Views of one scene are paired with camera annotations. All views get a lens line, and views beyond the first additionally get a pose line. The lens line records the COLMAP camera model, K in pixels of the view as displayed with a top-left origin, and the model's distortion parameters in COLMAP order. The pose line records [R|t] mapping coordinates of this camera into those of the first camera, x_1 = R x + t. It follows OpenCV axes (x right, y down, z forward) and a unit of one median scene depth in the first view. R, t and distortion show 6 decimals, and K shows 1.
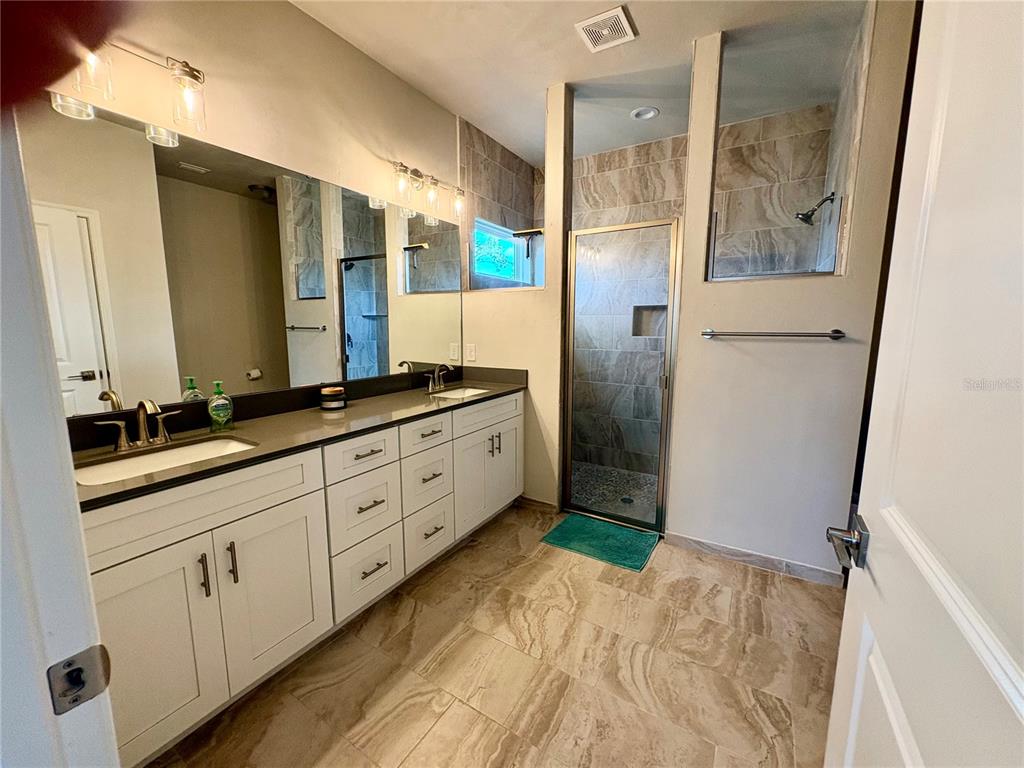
lens RADIAL K [[411.5, 0, 512.2], [0, 411.5, 384.3], [0, 0, 1]] dist [-0.004243, 0.000313]
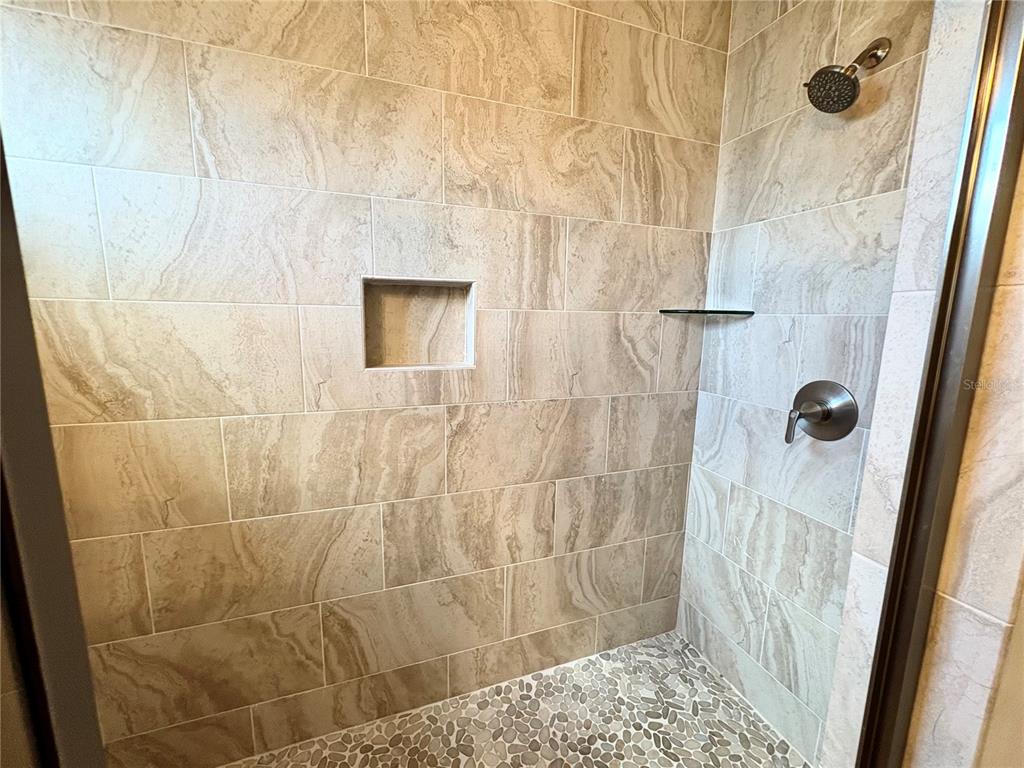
lens RADIAL K [[411.5, 0, 514.4], [0, 411.5, 383.9], [0, 0, 1]] dist [-0.004243, 0.000313]
pose [[0.632035, -0.113583, 0.766571, 0.107358], [0.096340, 0.993043, 0.067707, -0.114472], [-0.768928, 0.031059, 0.638581, 0.685796]]
